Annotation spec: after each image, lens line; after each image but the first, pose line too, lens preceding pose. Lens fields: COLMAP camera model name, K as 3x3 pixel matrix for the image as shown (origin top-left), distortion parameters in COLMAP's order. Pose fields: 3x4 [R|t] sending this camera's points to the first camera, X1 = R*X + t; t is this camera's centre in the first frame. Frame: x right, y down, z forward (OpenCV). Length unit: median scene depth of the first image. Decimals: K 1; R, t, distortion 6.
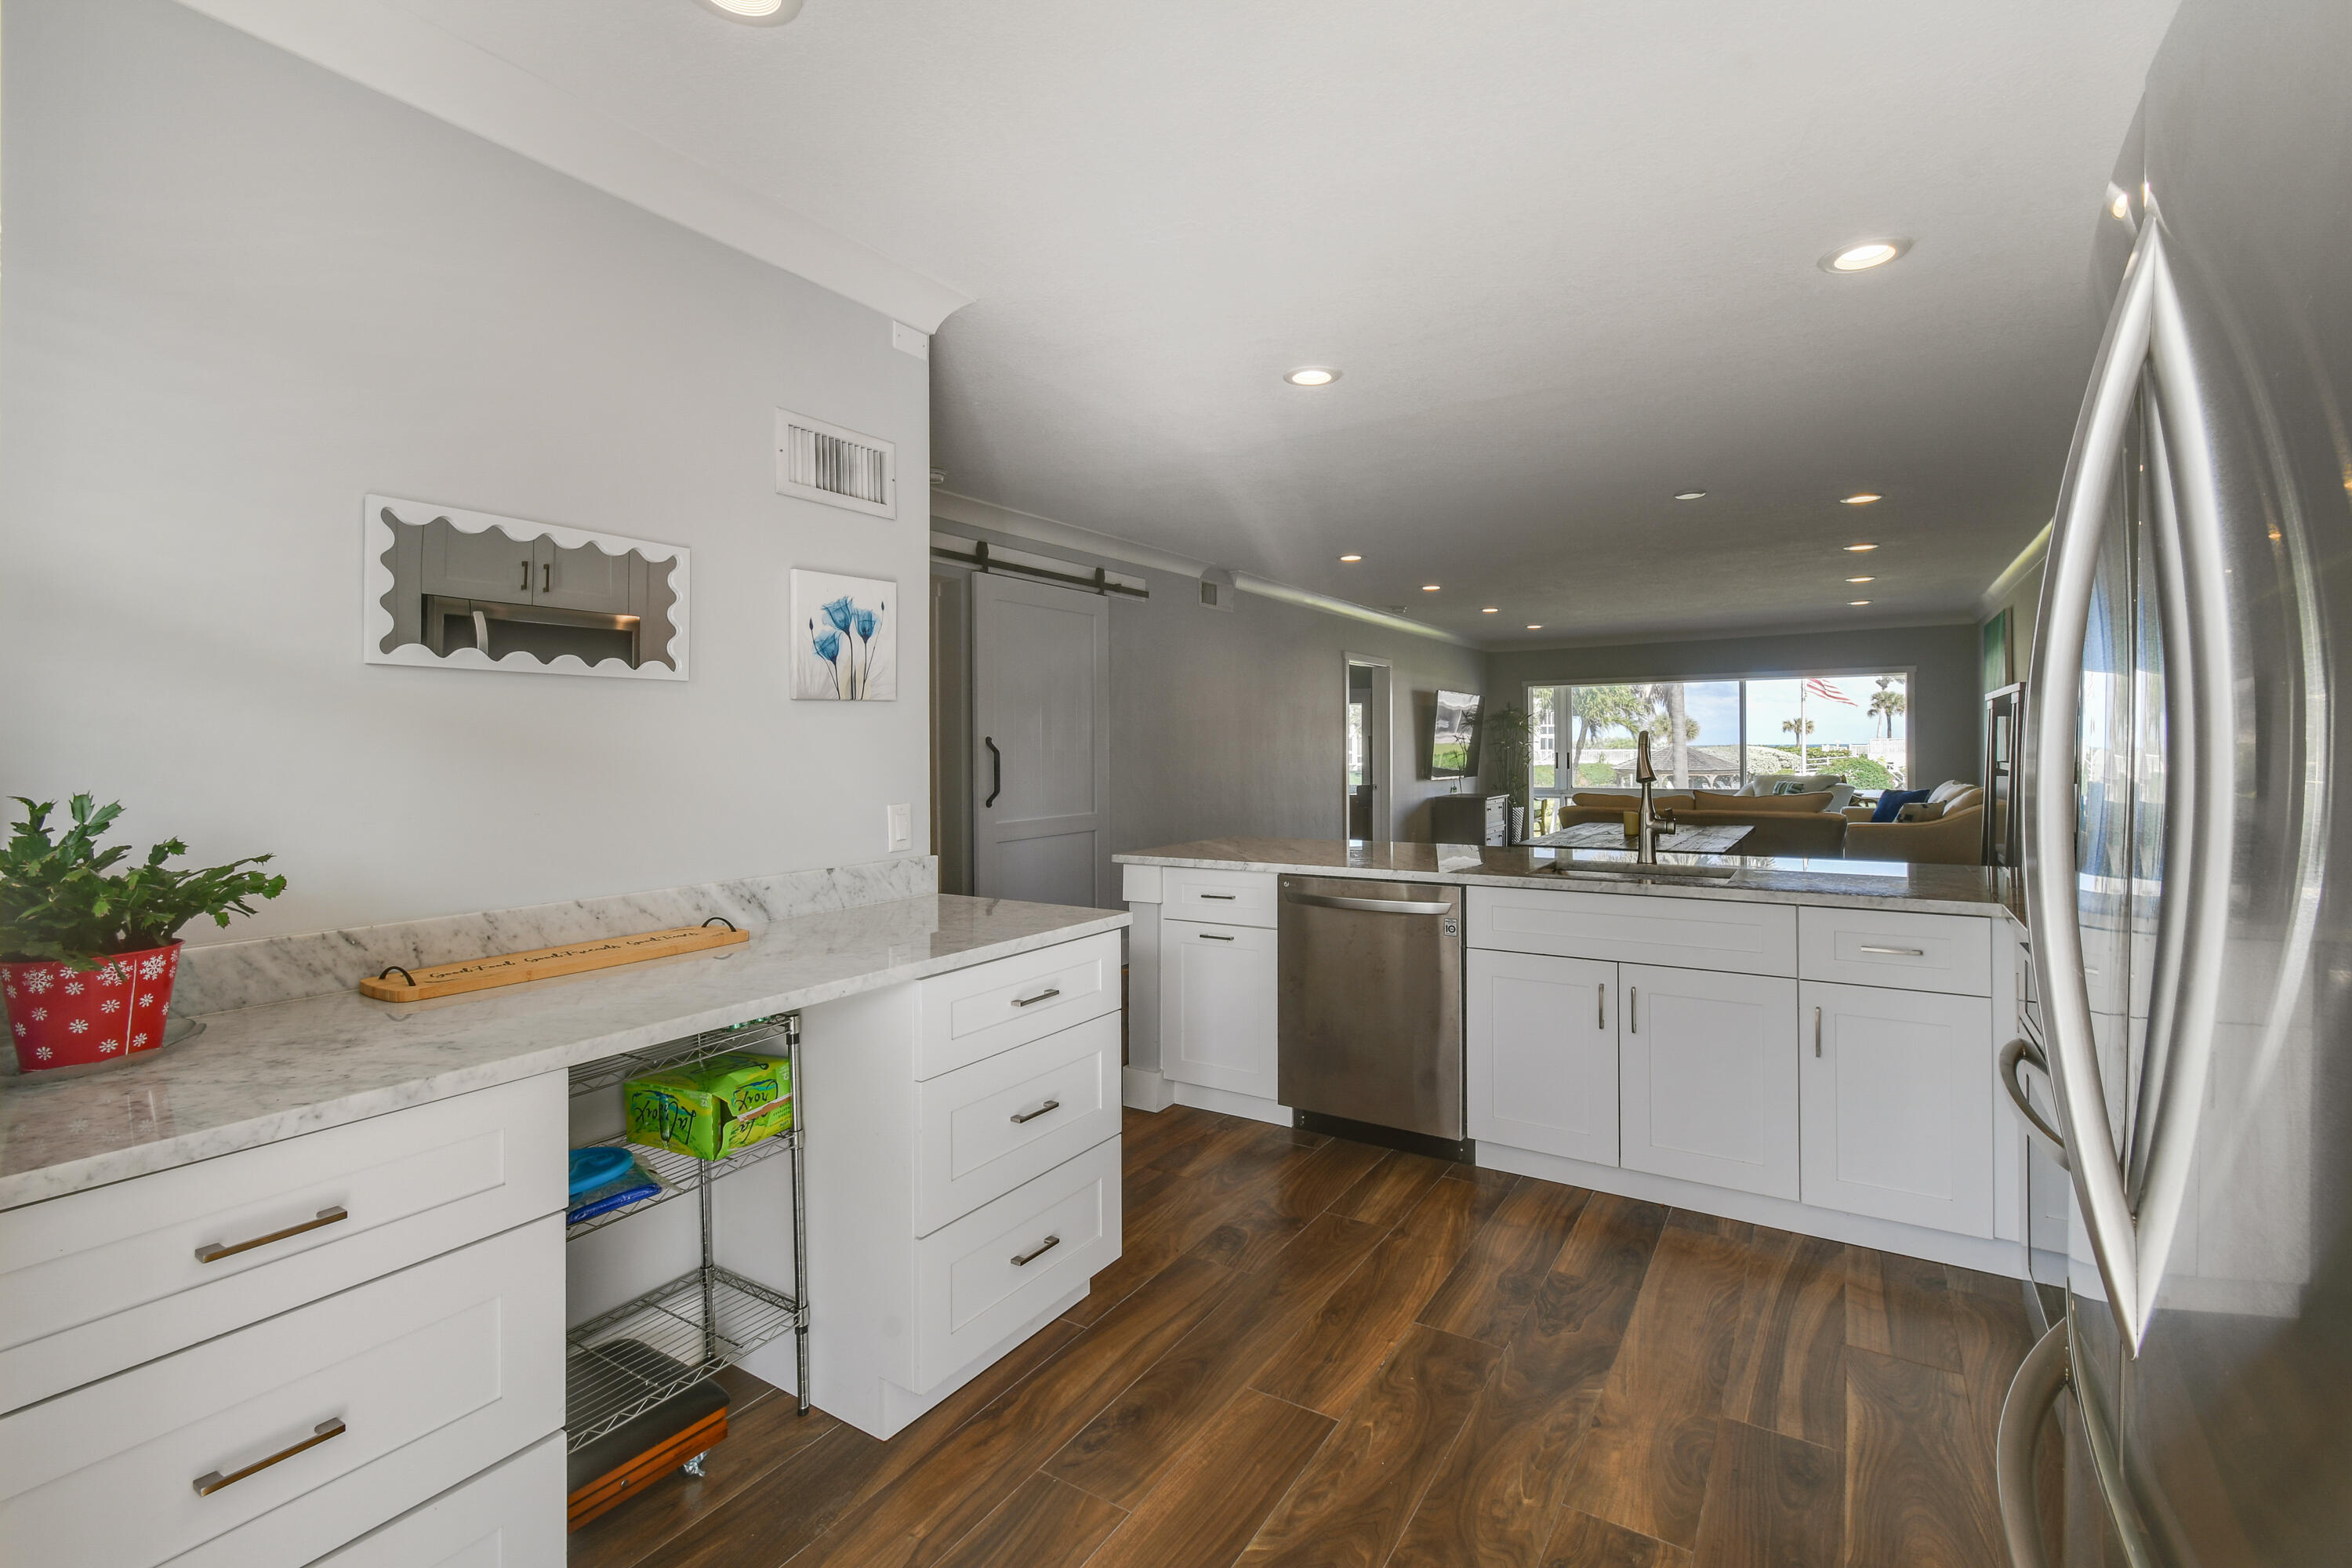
lens RADIAL K [[1043.7, 0, 1197.7], [0, 1043.7, 703.6], [0, 0, 1]] dist [0.011617, -0.007053]
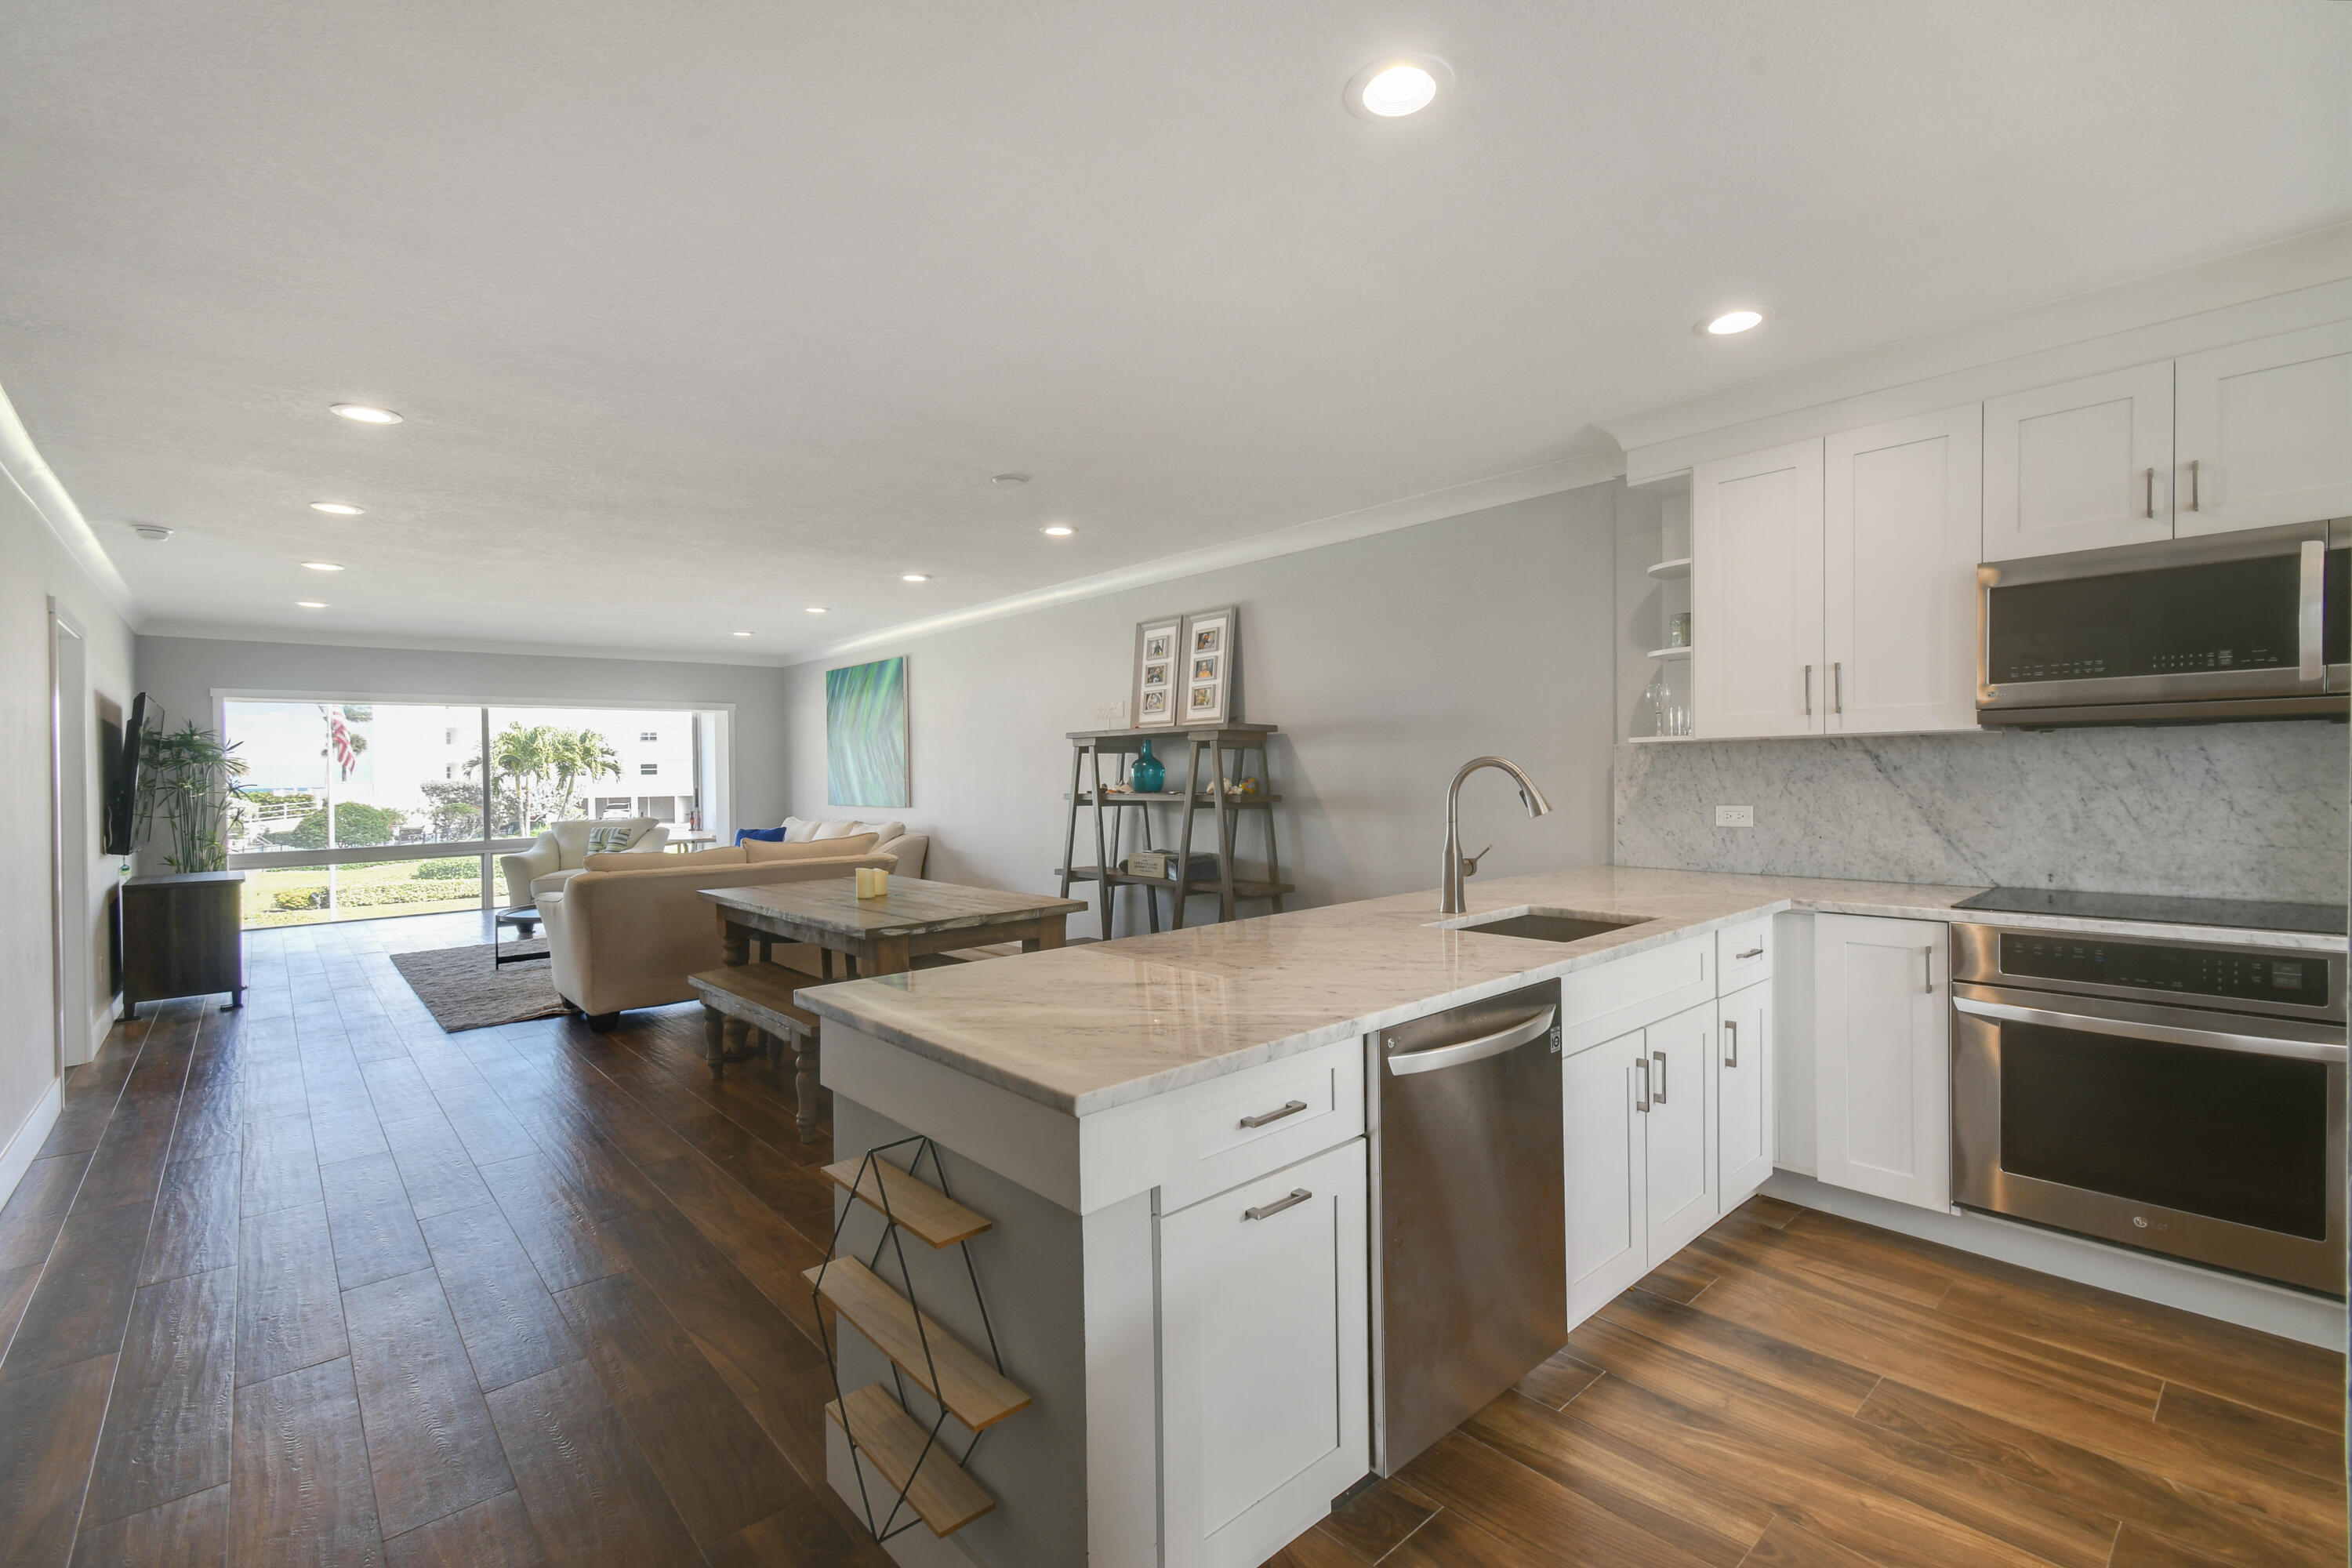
lens RADIAL K [[1043.7, 0, 1170.9], [0, 1043.7, 767.7], [0, 0, 1]] dist [0.011617, -0.007053]
pose [[0.289898, 0.002203, 0.957055, -0.525473], [-0.022240, 0.999743, 0.004435, 0.039693], [-0.956799, -0.022571, 0.289873, 1.130340]]
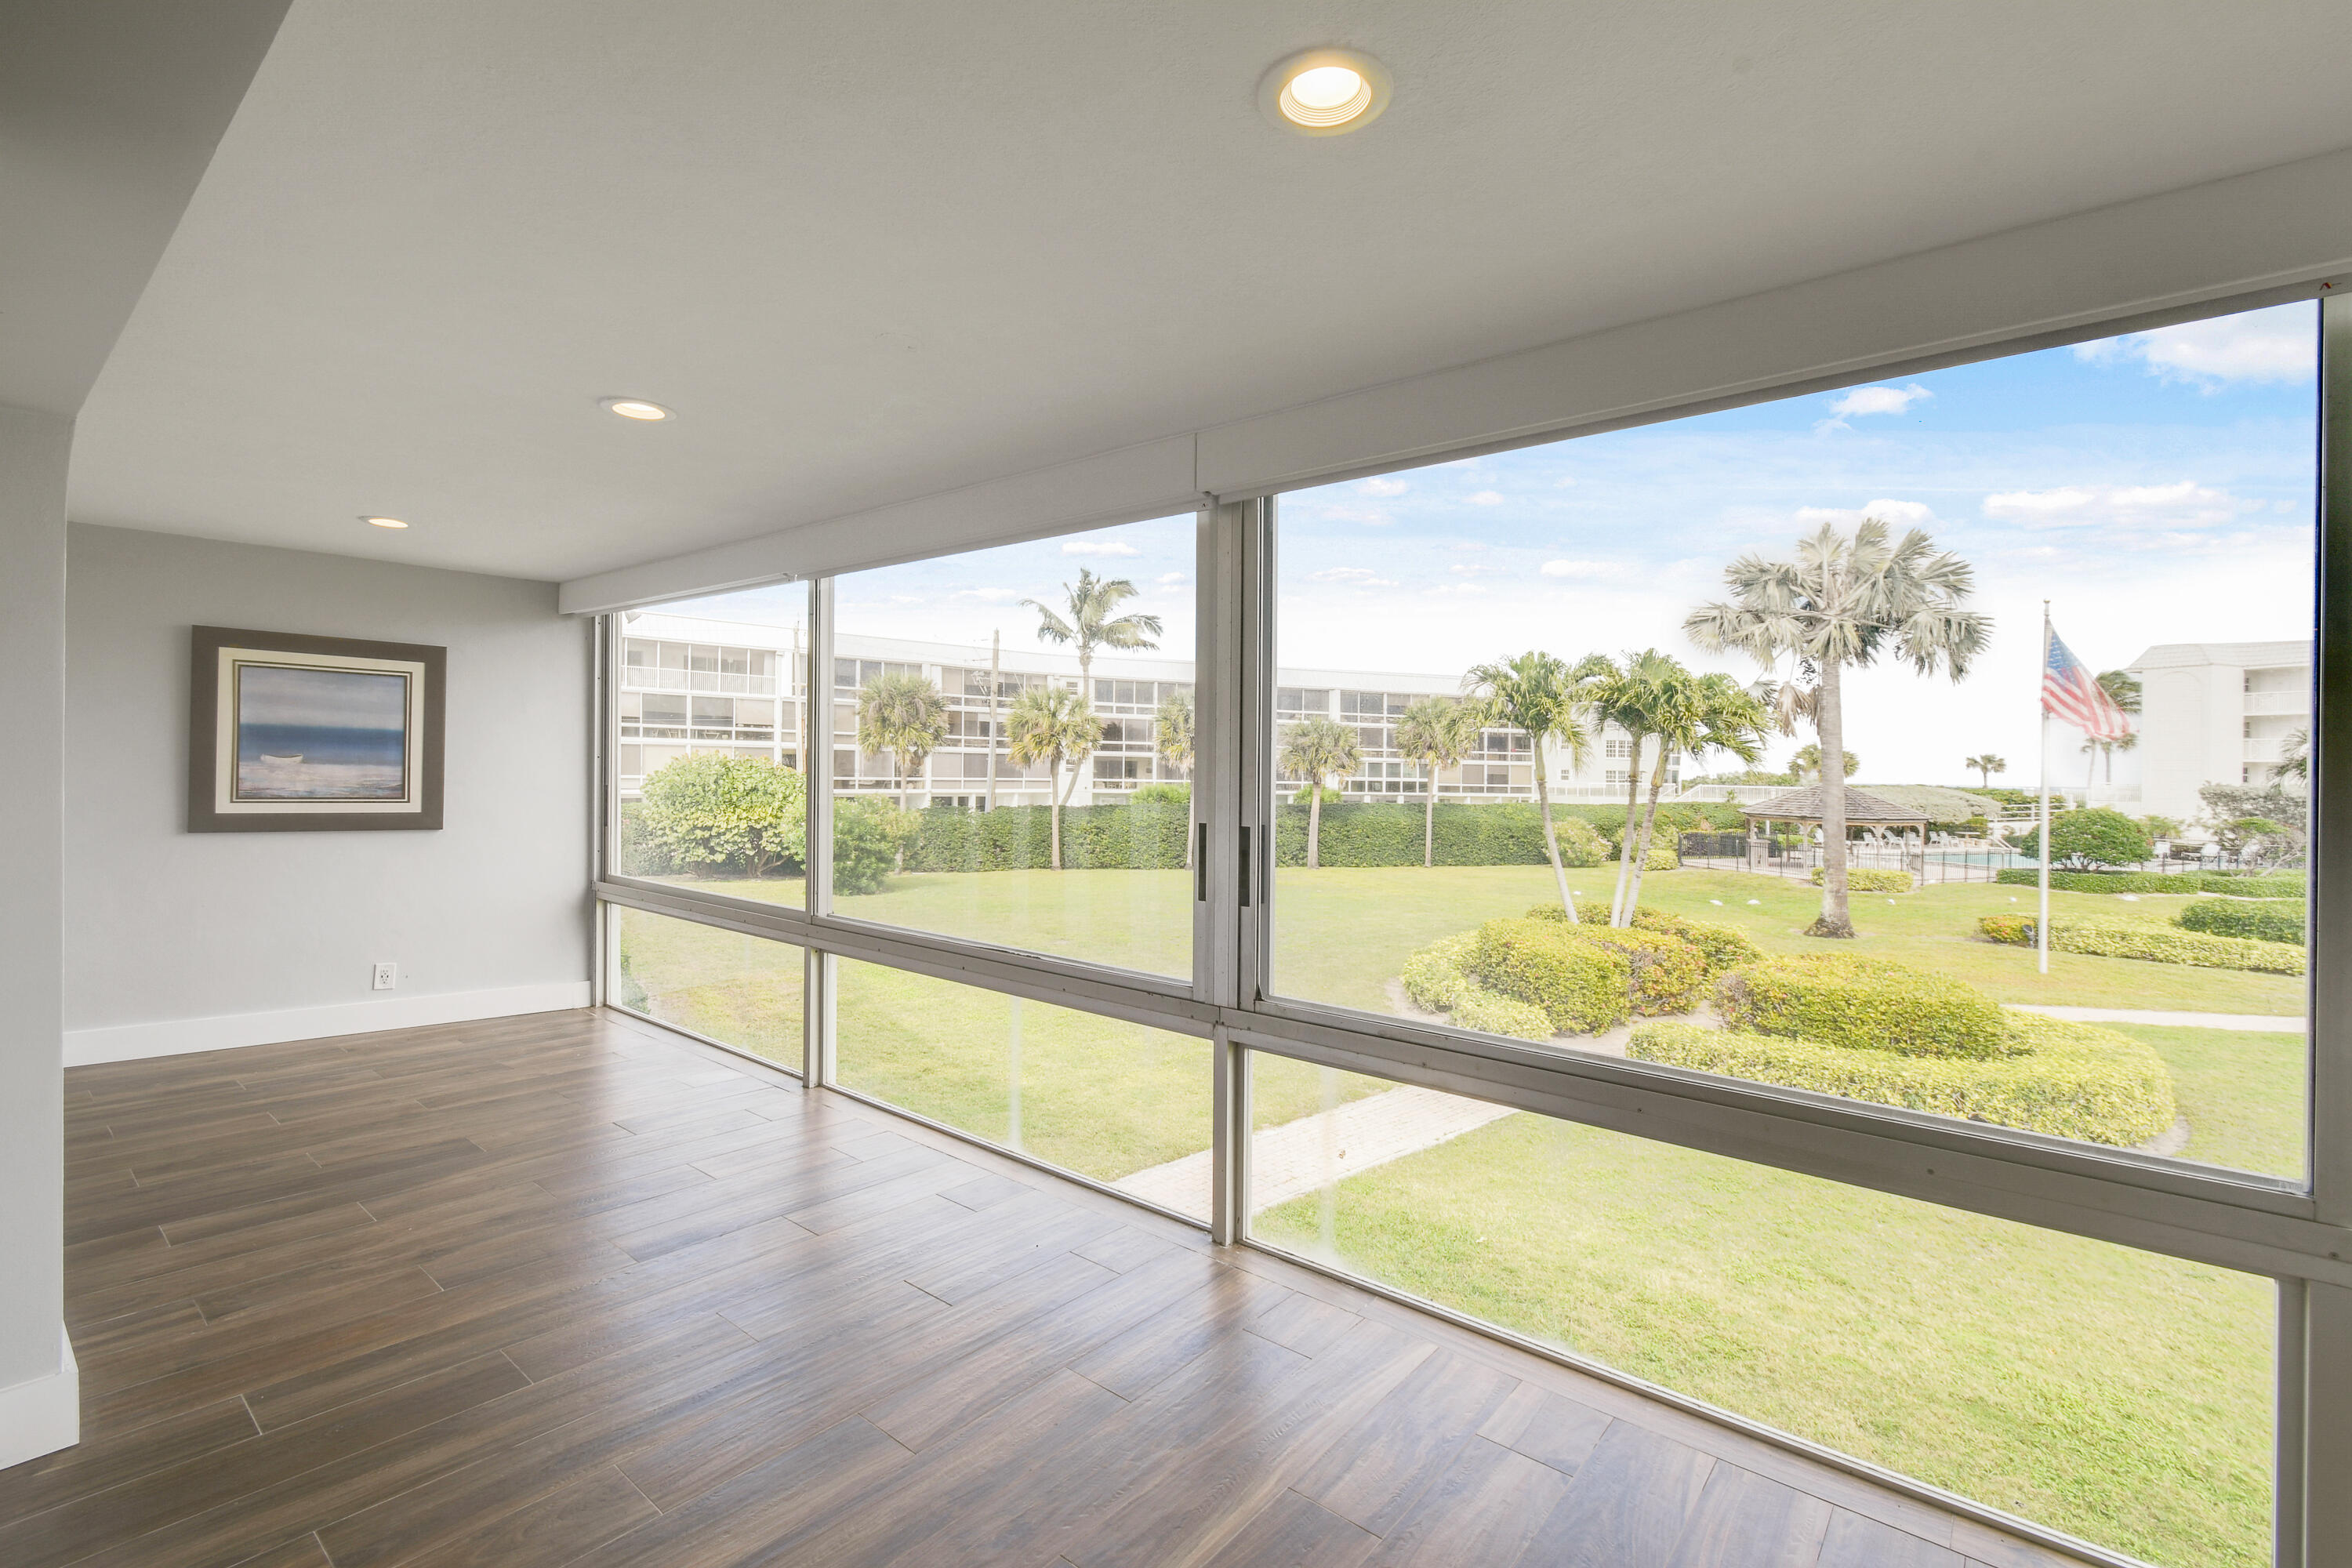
lens RADIAL K [[1043.7, 0, 1194.7], [0, 1043.7, 786.0], [0, 0, 1]] dist [0.011617, -0.007053]
pose [[0.992964, 0.027178, -0.115259, 1.823907], [-0.020554, 0.998089, 0.058275, 0.138838], [0.116622, -0.055496, 0.991625, 3.976535]]
